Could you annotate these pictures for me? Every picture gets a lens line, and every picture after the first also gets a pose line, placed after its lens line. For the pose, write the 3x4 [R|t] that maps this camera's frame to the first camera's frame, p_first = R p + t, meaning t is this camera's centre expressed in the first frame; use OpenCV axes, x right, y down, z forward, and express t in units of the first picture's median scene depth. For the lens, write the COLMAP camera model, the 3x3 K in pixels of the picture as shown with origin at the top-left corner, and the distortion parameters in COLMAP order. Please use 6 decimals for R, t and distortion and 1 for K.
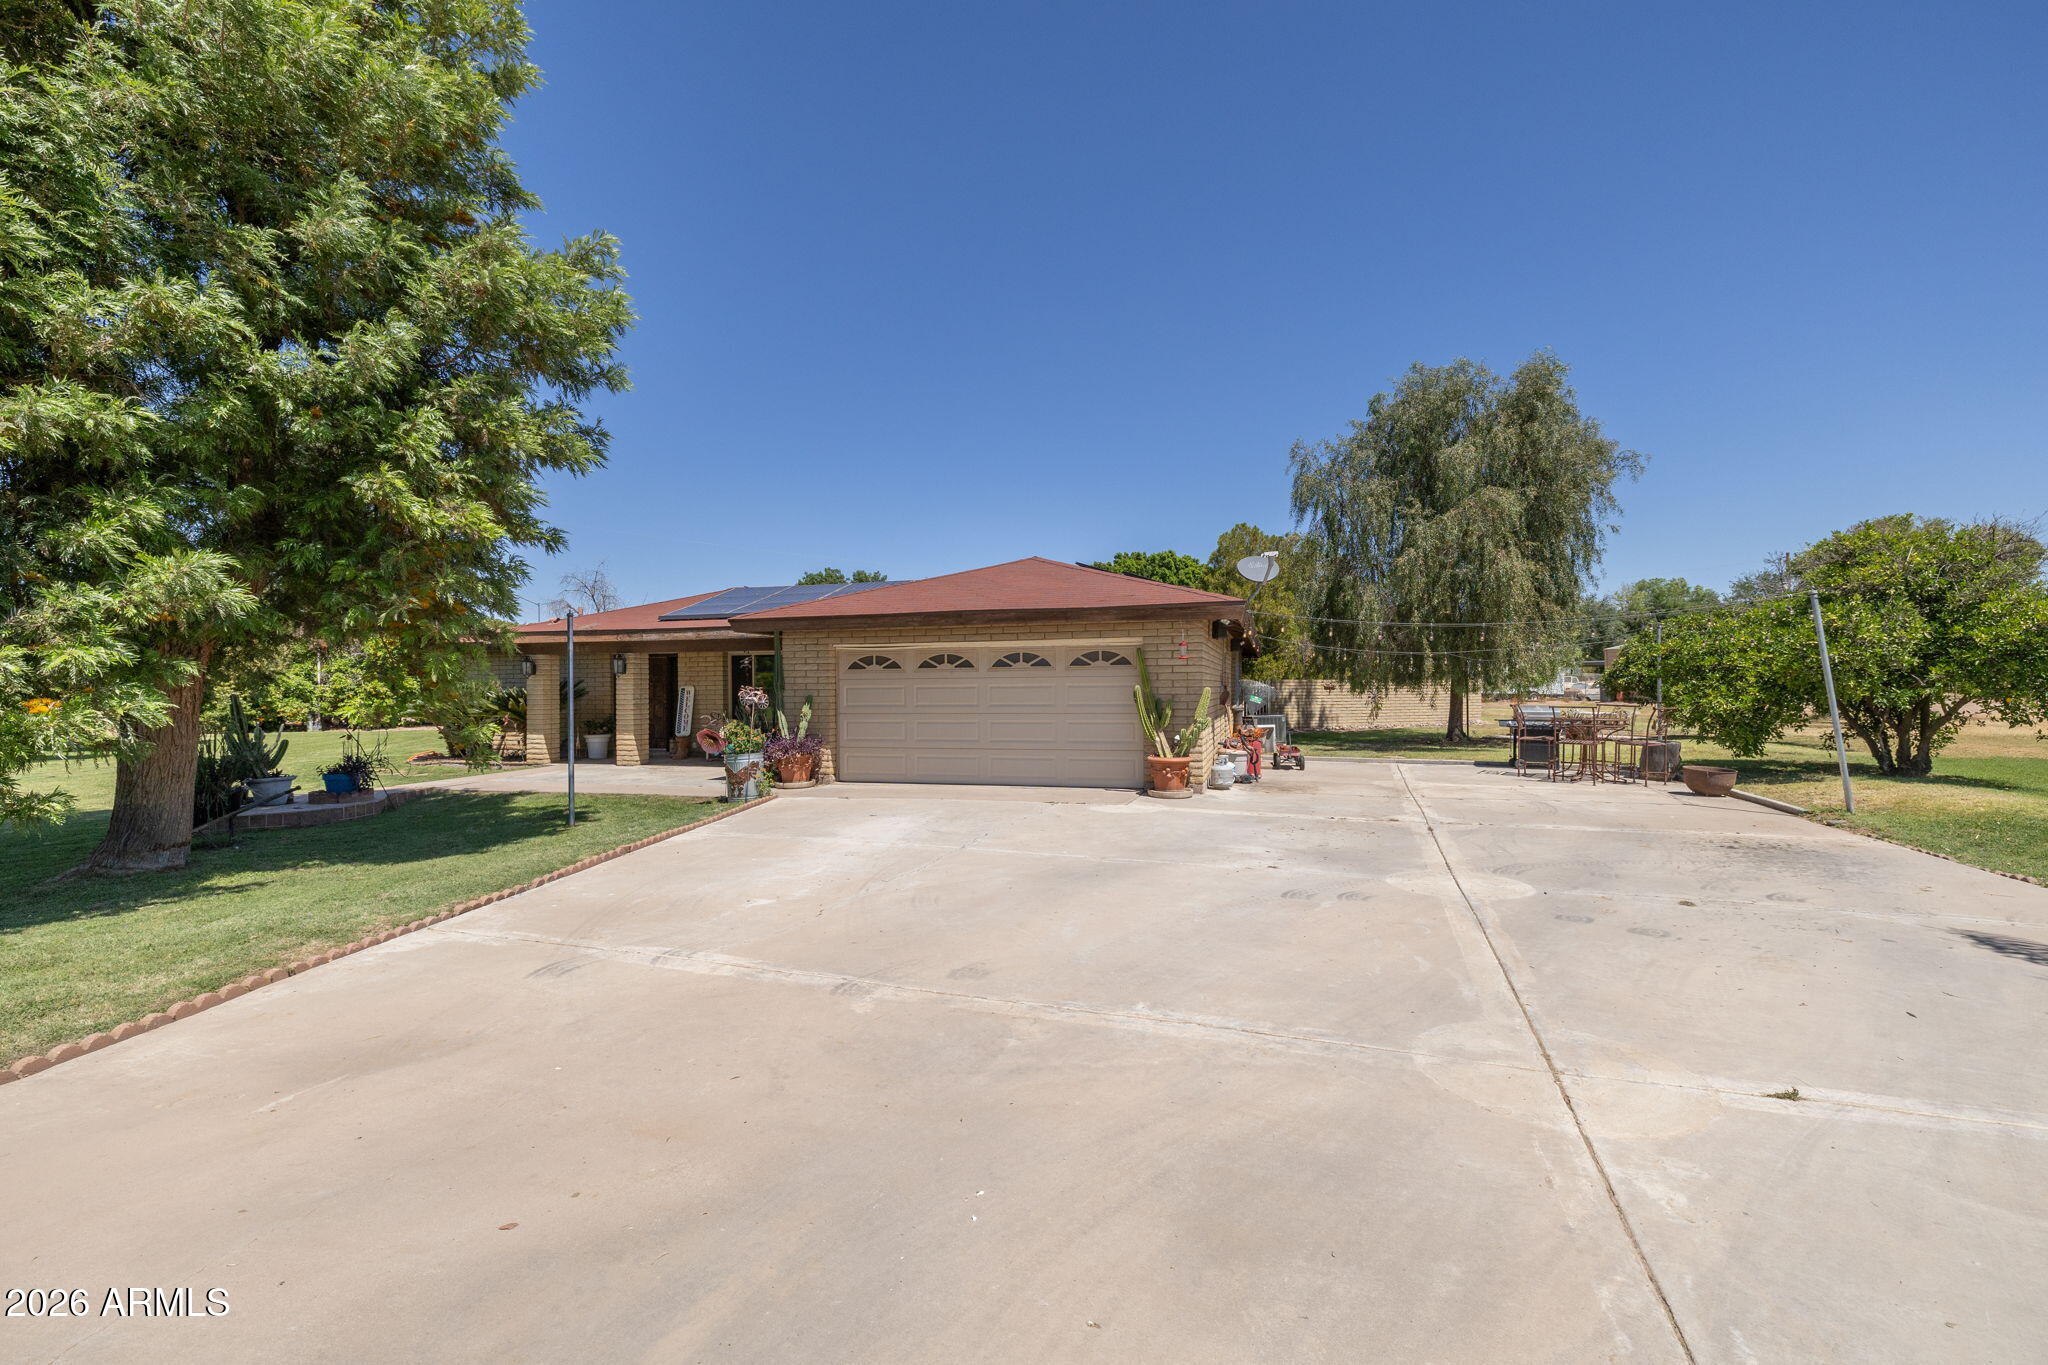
lens RADIAL K [[843.8, 0, 1024.0], [0, 843.8, 682.5], [0, 0, 1]] dist [-0.000876, -0.000285]
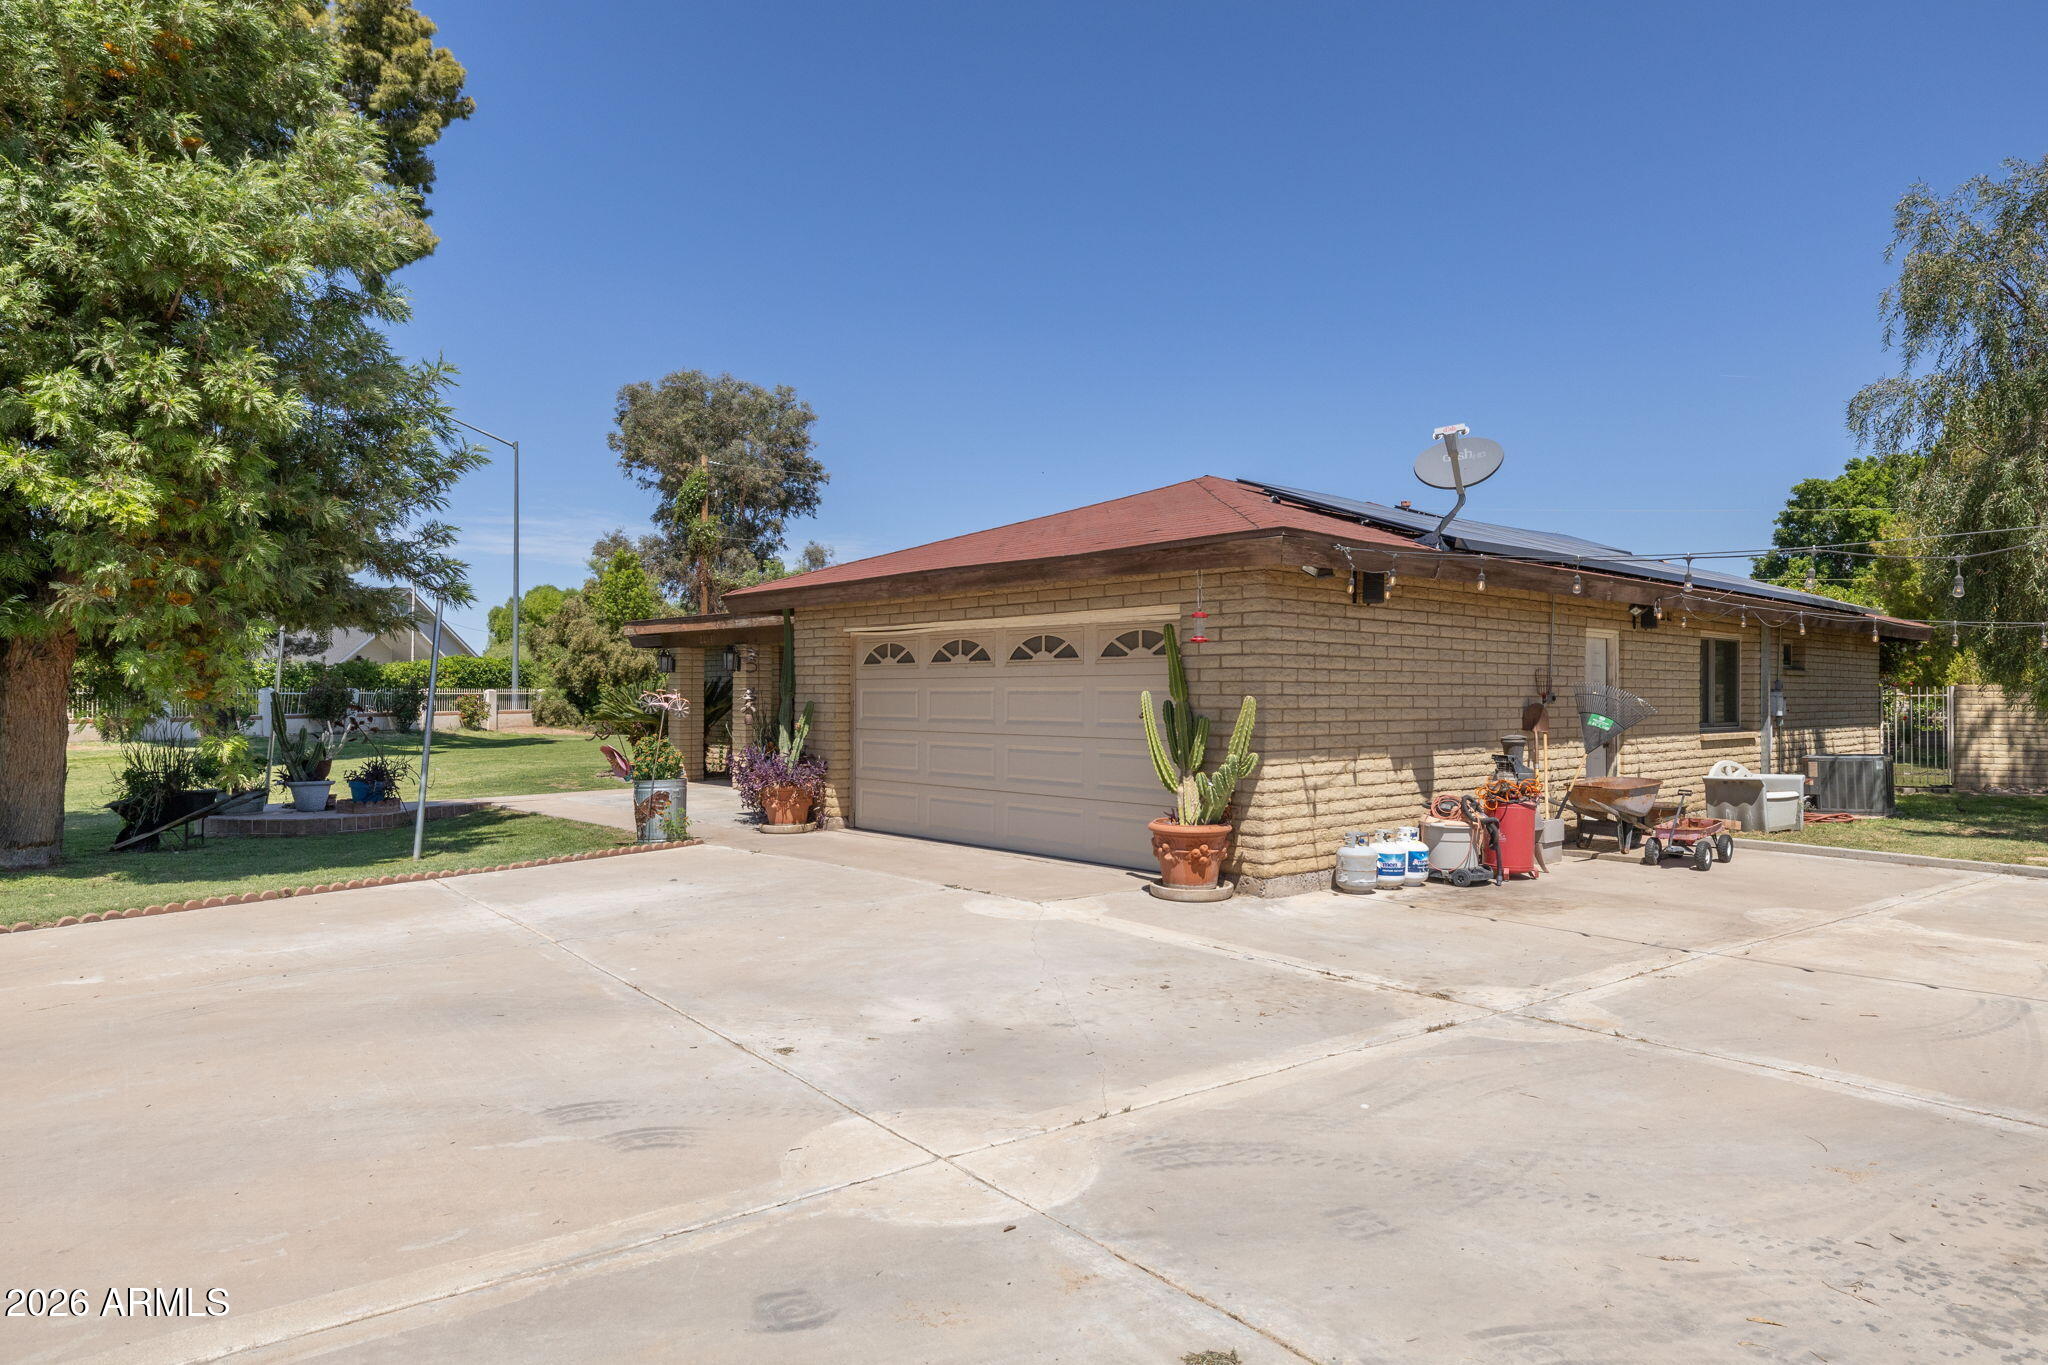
lens RADIAL K [[1204.2, 0, 1059.4], [0, 1204.2, 698.0], [0, 0, 1]] dist [-0.002935, -0.001404]
pose [[0.853711, 0.011680, -0.520616, 0.470835], [-0.006561, 0.999910, 0.011673, -0.000939], [0.520706, -0.006549, 0.853711, 0.274164]]
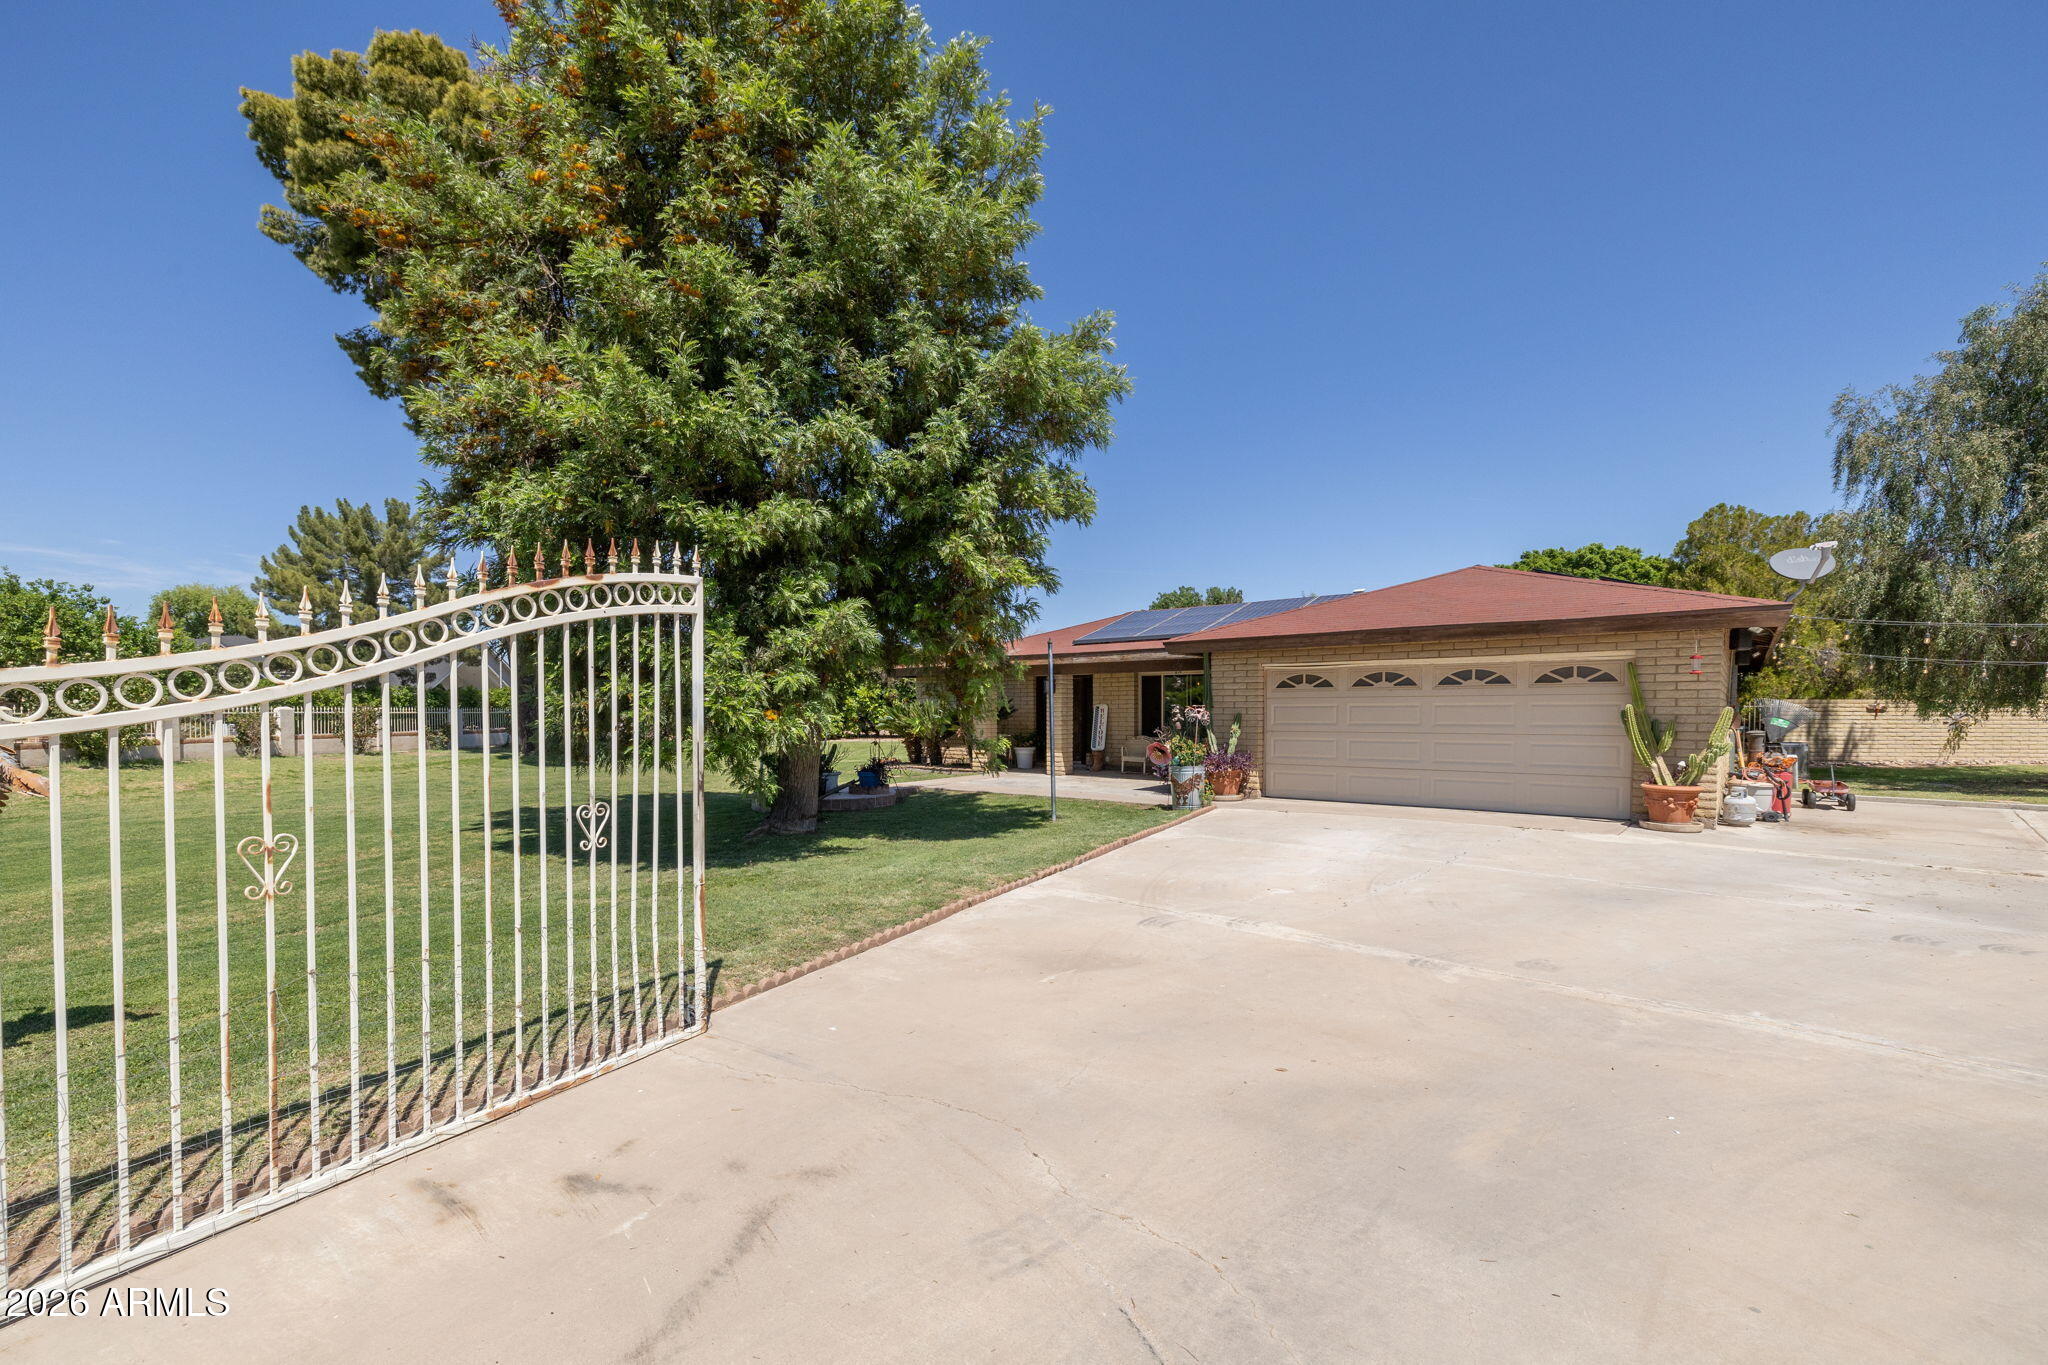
lens RADIAL K [[862.7, 0, 988.6], [0, 862.7, 740.0], [0, 0, 1]] dist [-0.000334, -0.000197]
pose [[0.908481, 0.020066, -0.417445, -0.094673], [-0.002104, 0.999054, 0.043443, 0.002735], [0.417921, -0.038589, 0.907663, -0.110842]]
